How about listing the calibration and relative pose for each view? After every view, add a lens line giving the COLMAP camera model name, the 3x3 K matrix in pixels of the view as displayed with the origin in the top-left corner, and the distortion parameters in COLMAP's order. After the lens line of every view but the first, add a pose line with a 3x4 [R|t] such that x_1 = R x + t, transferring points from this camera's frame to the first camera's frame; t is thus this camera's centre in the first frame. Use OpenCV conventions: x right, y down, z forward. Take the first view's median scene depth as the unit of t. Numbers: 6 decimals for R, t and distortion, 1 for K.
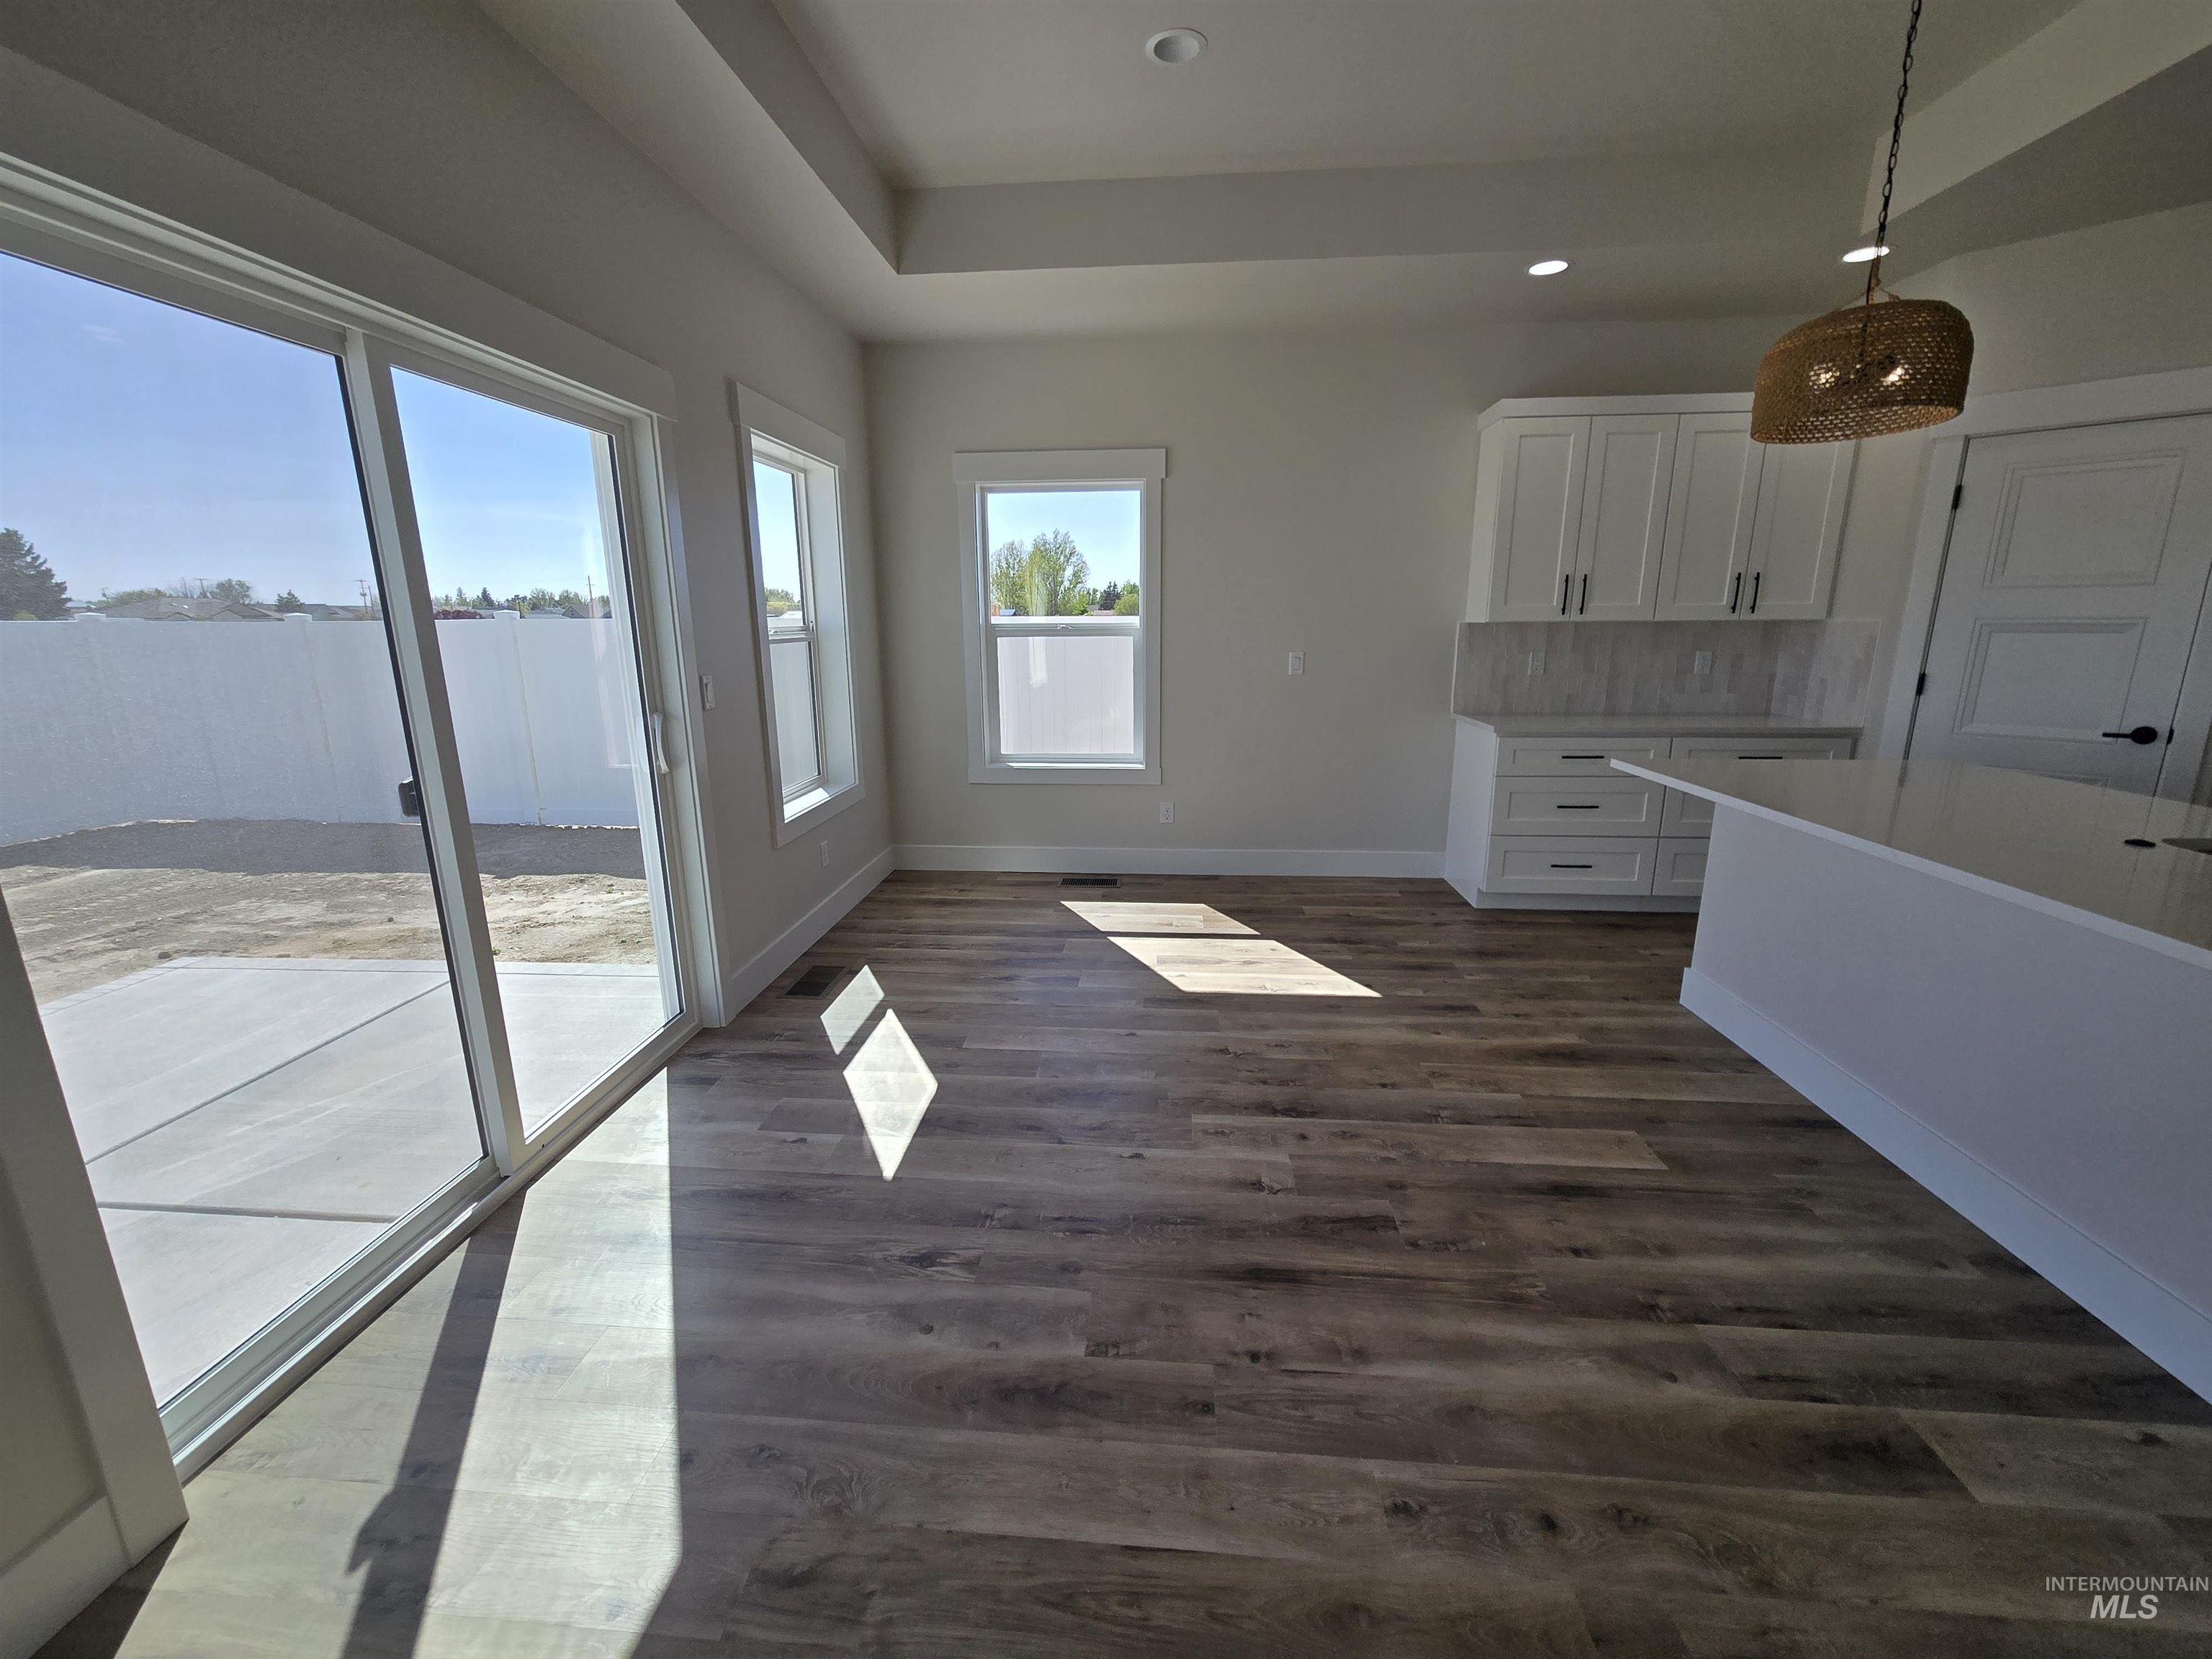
lens RADIAL K [[907.4, 0, 1094.3], [0, 907.4, 825.8], [0, 0, 1]] dist [0.000187, -0.000520]
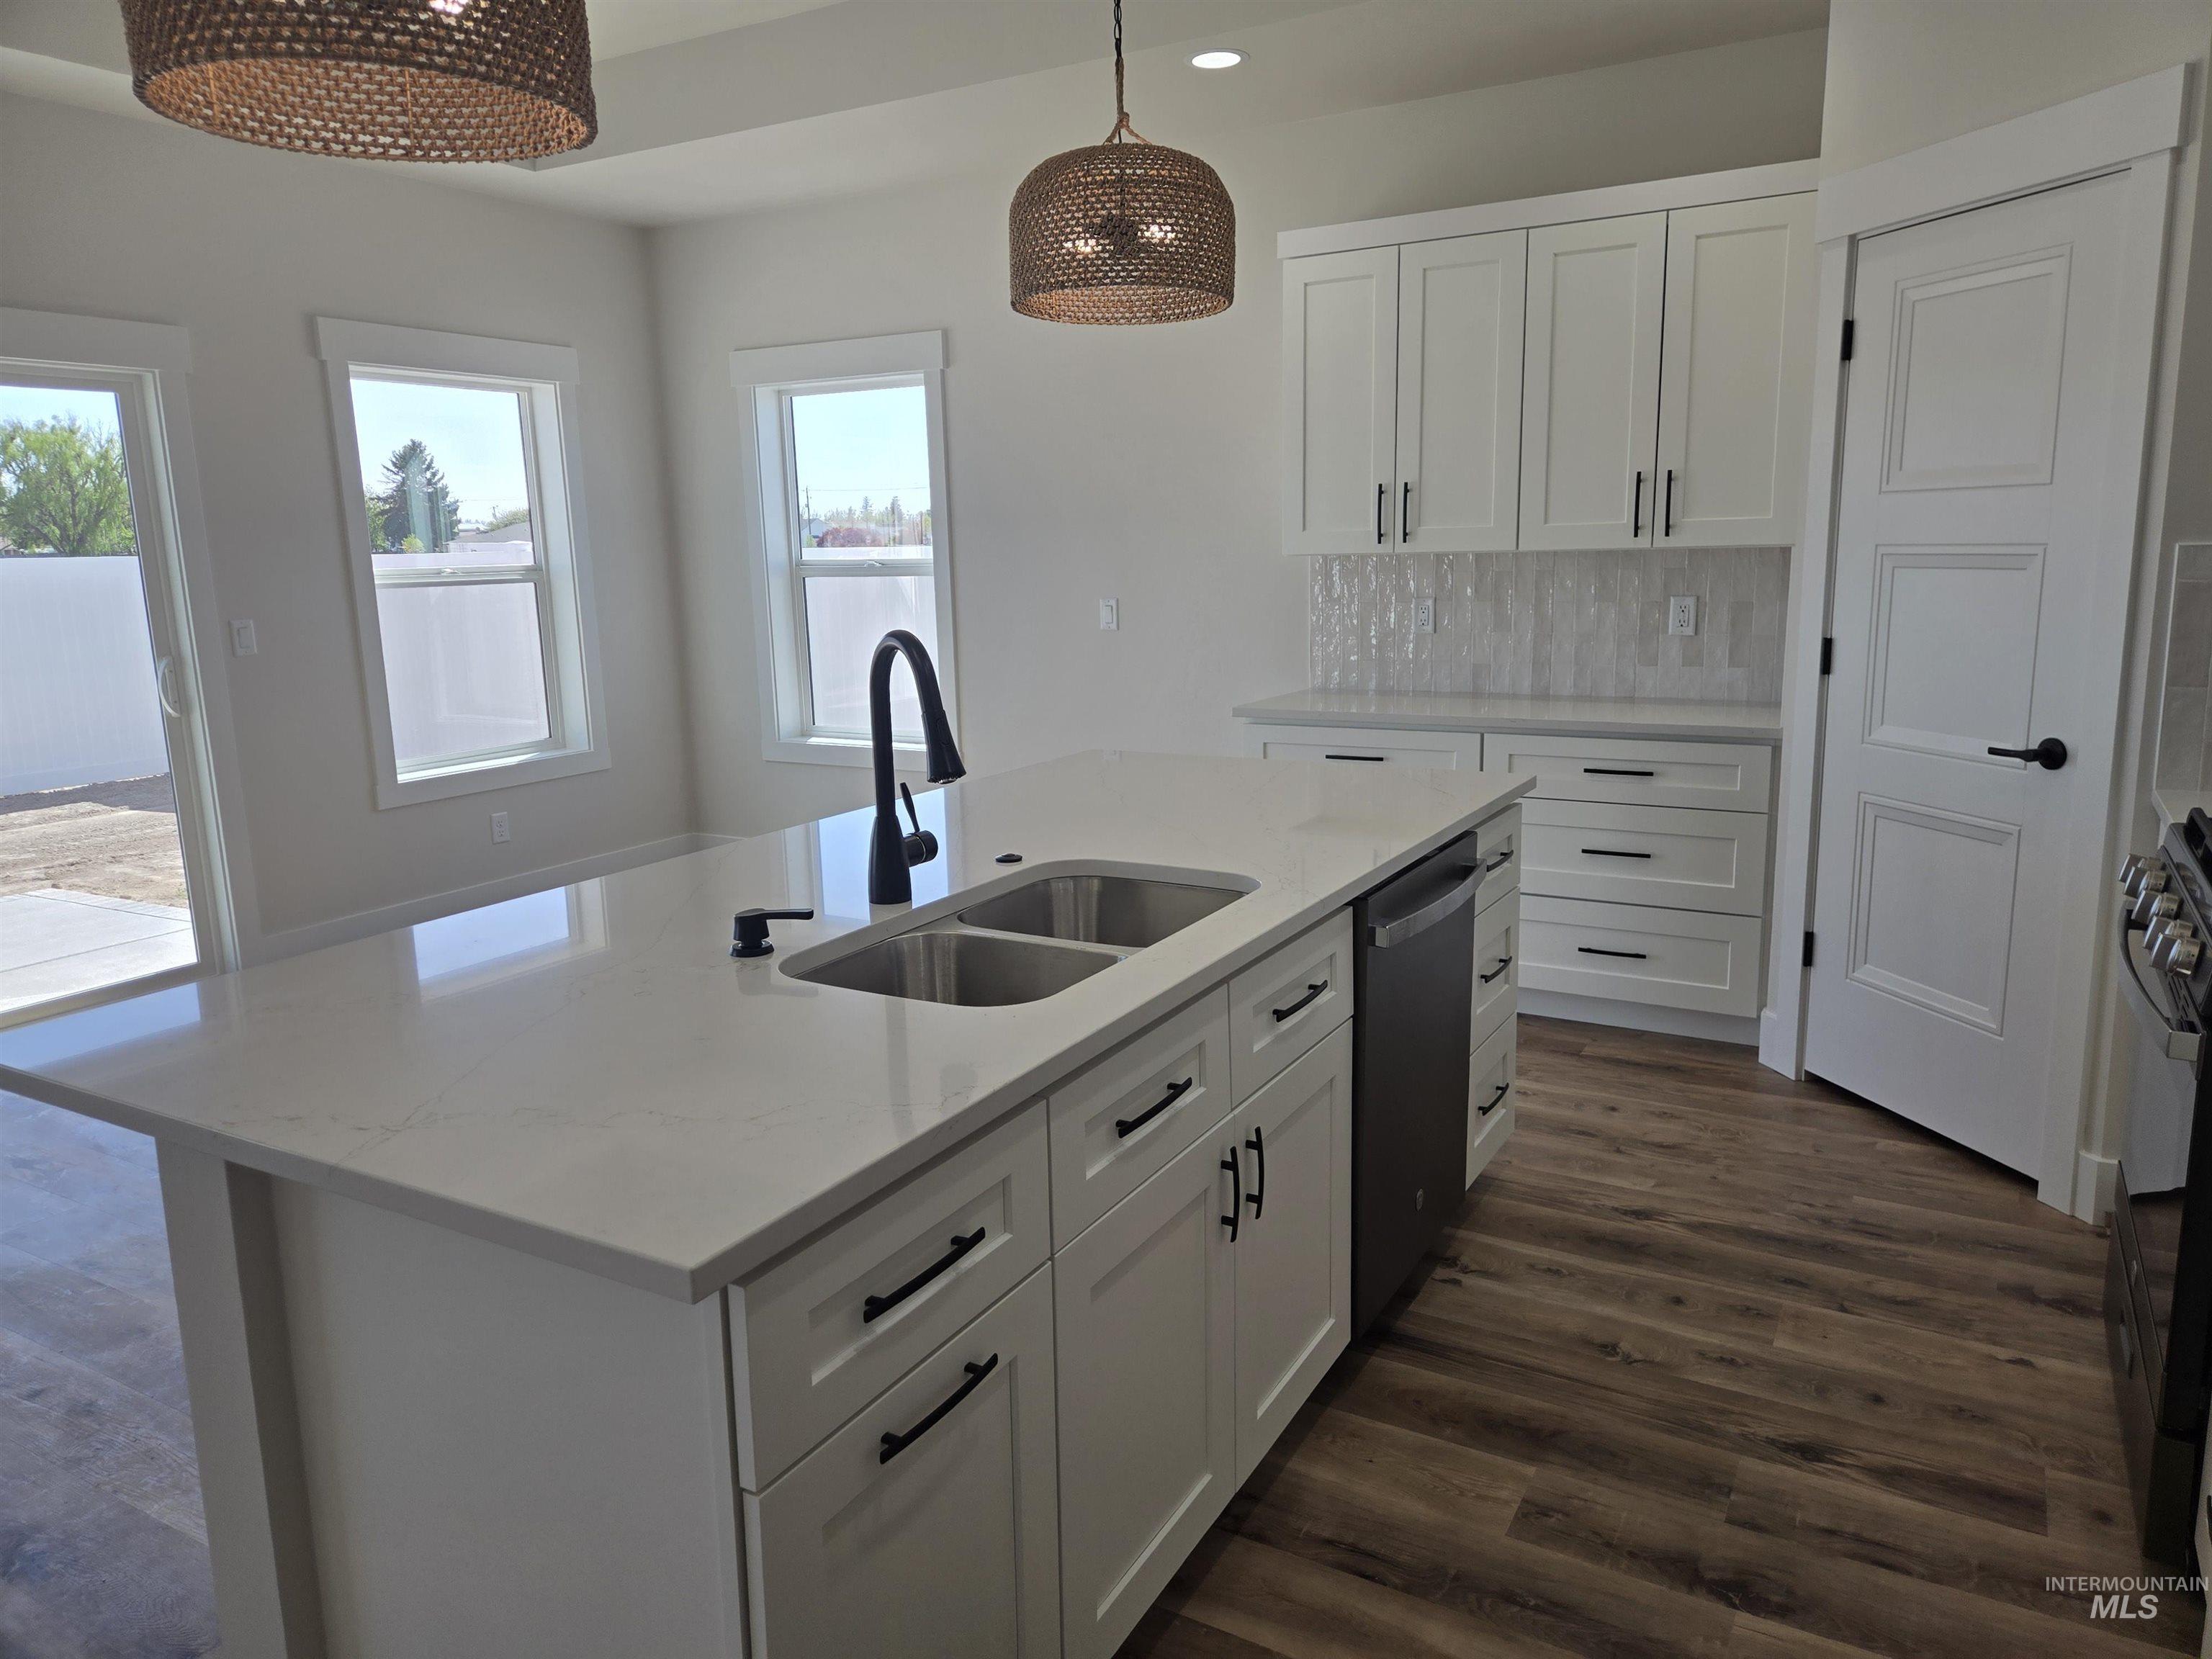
lens RADIAL K [[1481.8, 0, 1112.7], [0, 1481.8, 807.4], [0, 0, 1]] dist [0.056316, -0.035899]
pose [[0.906489, 0.062005, -0.417651, 0.974518], [-0.078601, 0.996649, -0.022636, -0.001733], [0.414848, 0.053347, 0.908326, -0.065846]]
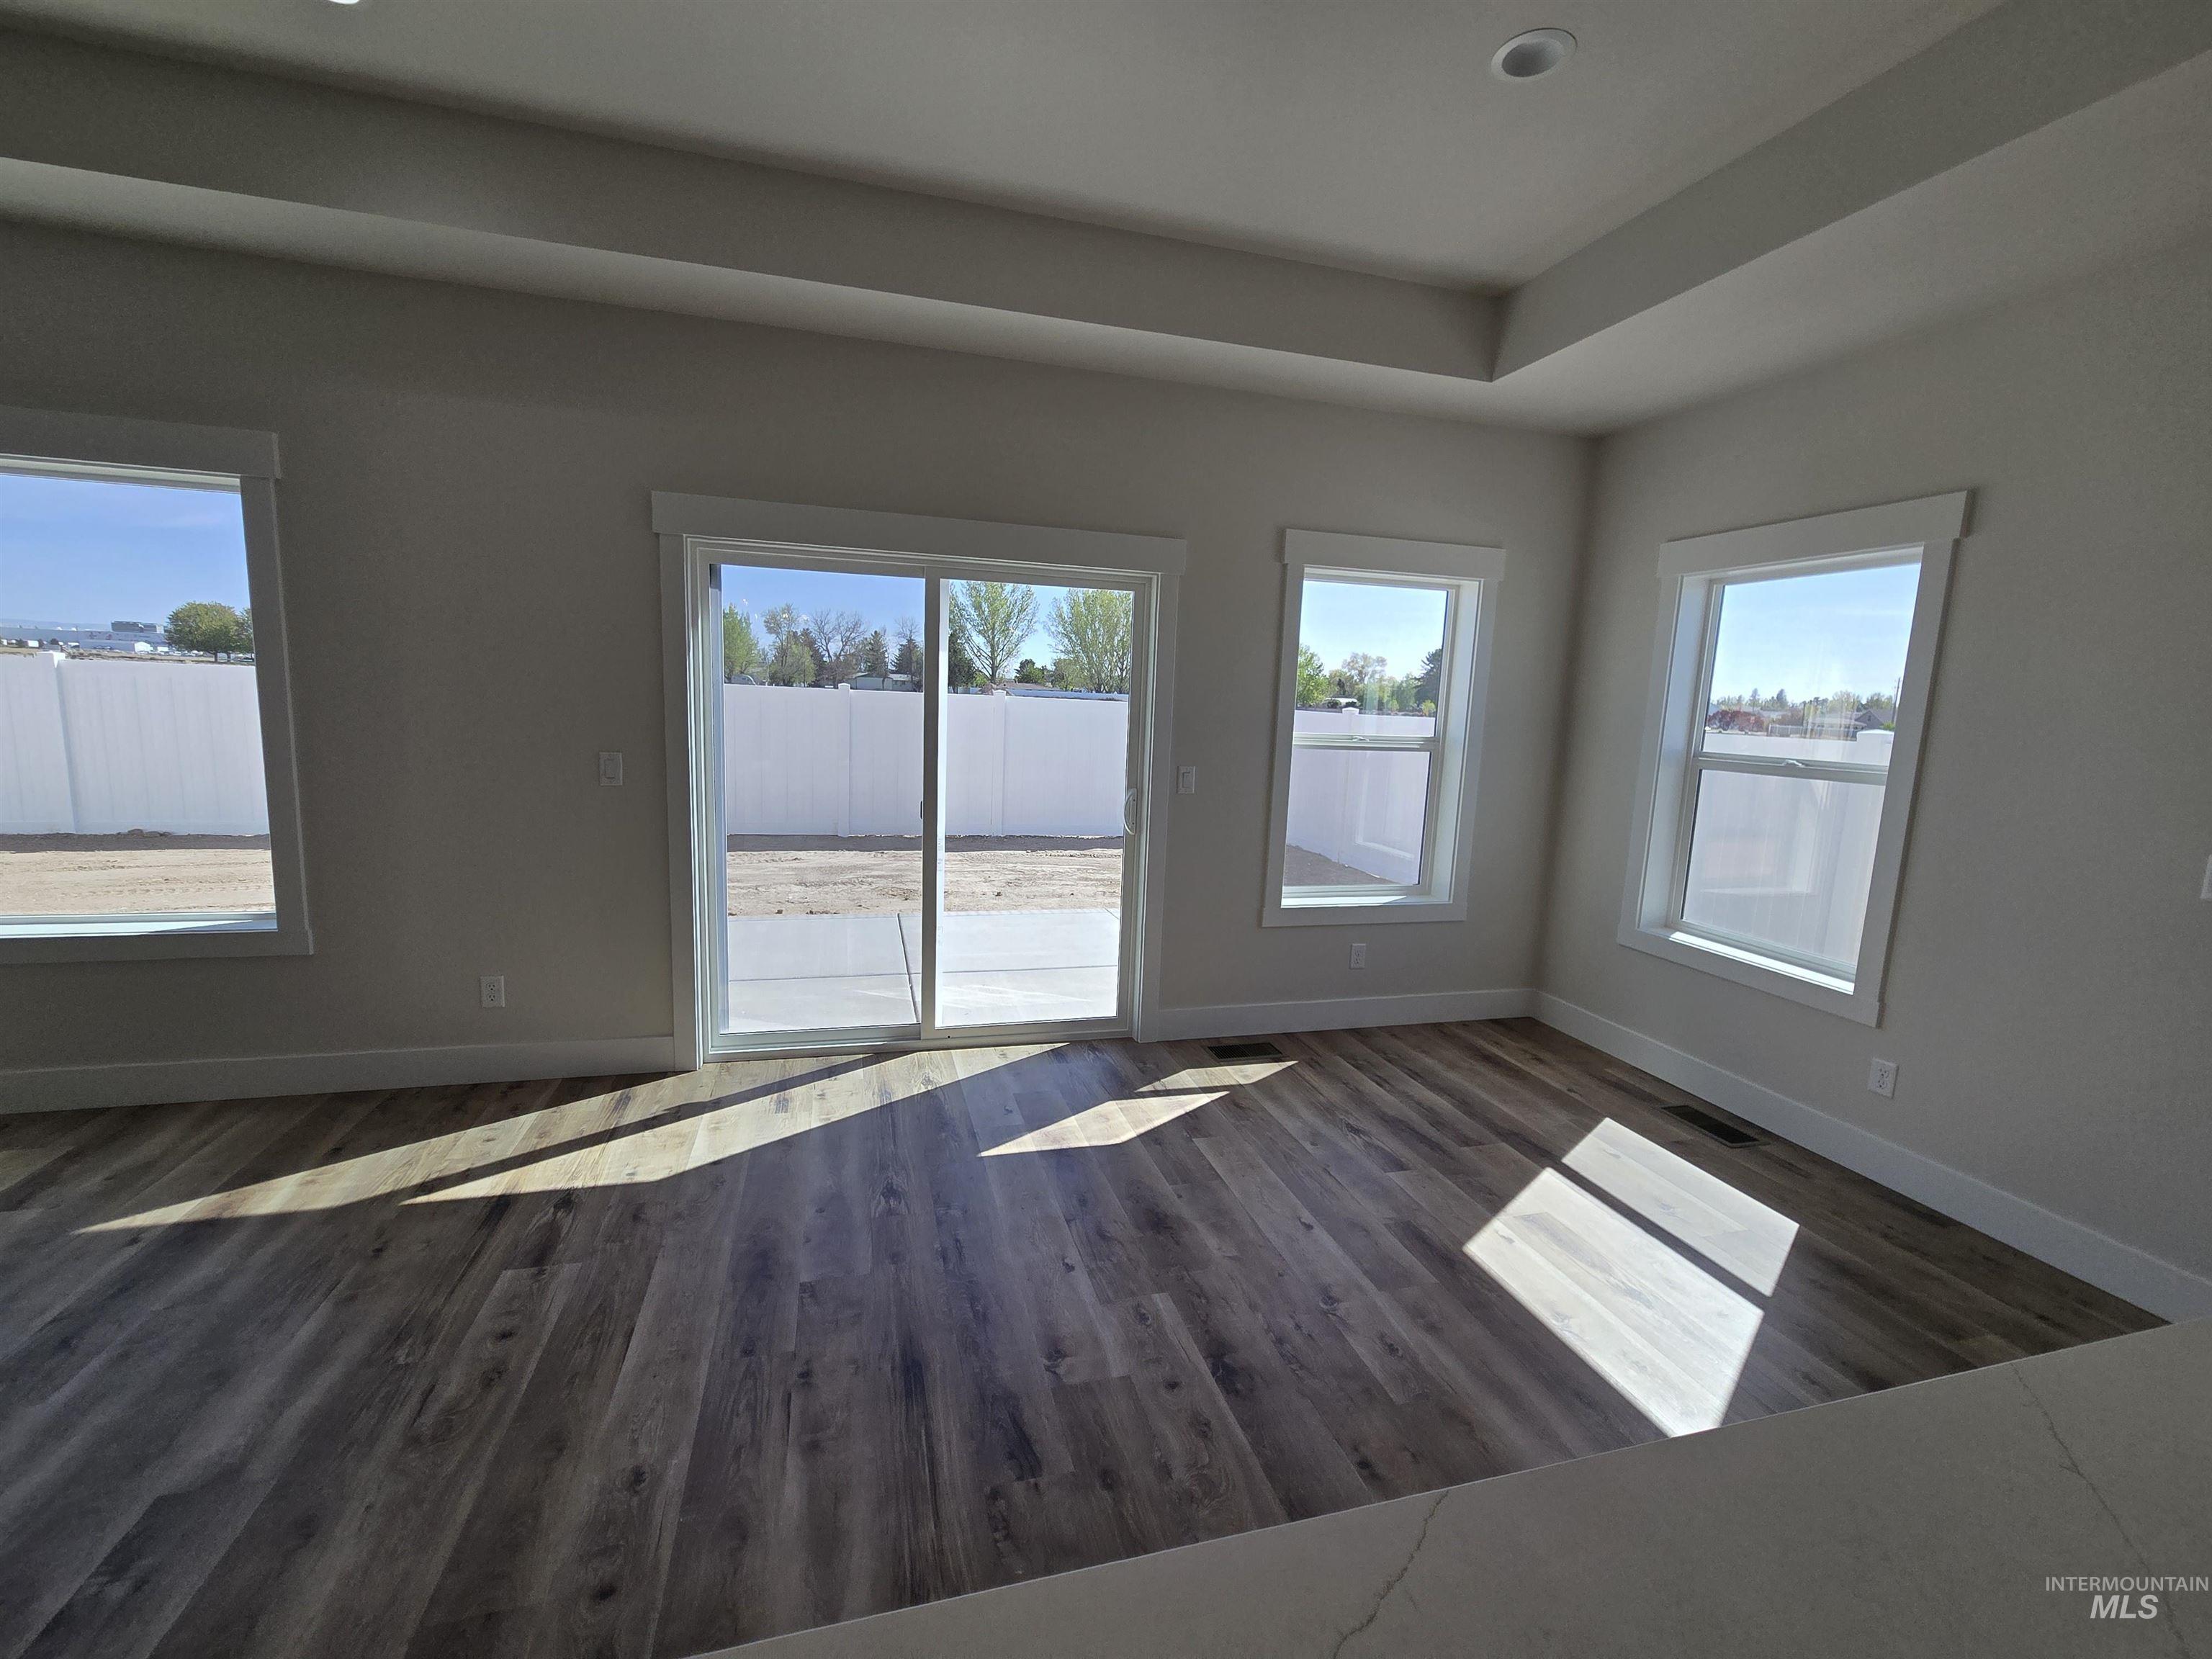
lens RADIAL K [[907.4, 0, 1091.0], [0, 907.4, 830.4], [0, 0, 1]] dist [0.000187, -0.000520]
pose [[0.341000, 0.156970, -0.926865, 0.616479], [-0.250035, 0.965590, 0.071539, -0.120604], [0.906202, 0.207354, 0.368515, 0.378970]]
